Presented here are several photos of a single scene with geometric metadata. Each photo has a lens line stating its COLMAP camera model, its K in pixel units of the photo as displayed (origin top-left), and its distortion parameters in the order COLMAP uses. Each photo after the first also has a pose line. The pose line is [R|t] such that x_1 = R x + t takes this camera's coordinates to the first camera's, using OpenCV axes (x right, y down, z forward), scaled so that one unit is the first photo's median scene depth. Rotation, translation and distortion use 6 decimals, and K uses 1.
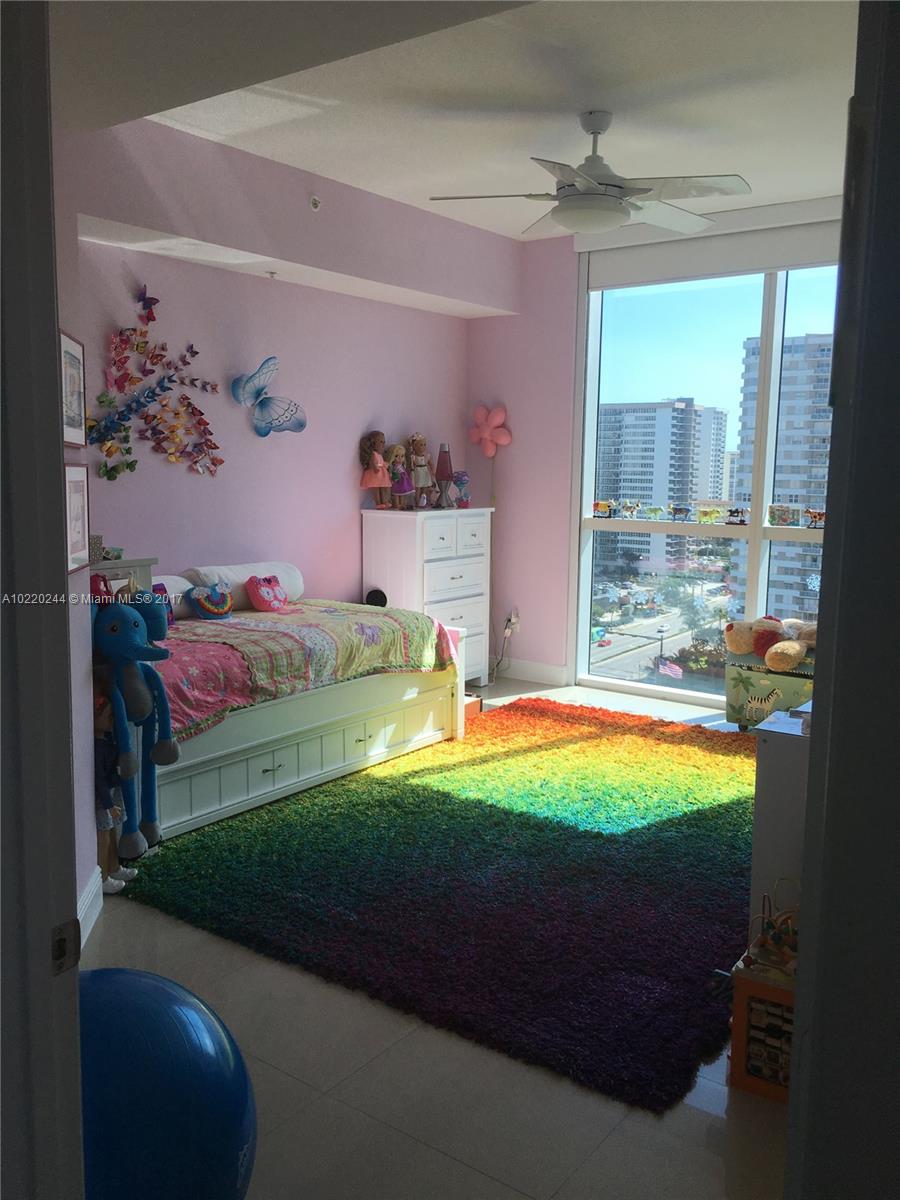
lens RADIAL K [[1009.9, 0, 427.8], [0, 1009.9, 590.3], [0, 0, 1]] dist [0.072941, -0.014153]
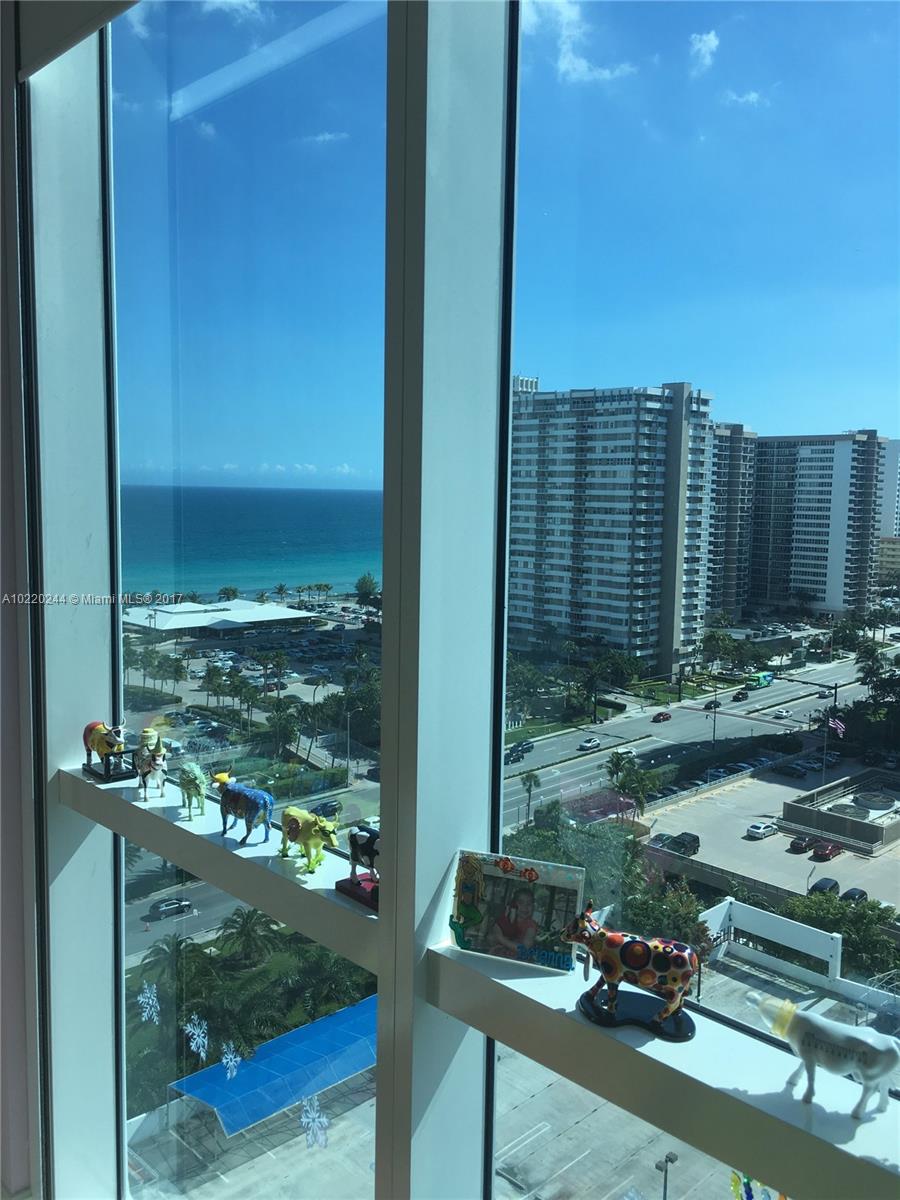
lens RADIAL K [[1009.9, 0, 442.5], [0, 1009.9, 592.7], [0, 0, 1]] dist [0.072941, -0.014153]
pose [[0.989136, 0.018286, -0.145862, 0.389956], [-0.022756, 0.999319, -0.029038, -0.146078], [0.145232, 0.032042, 0.988879, 0.820867]]
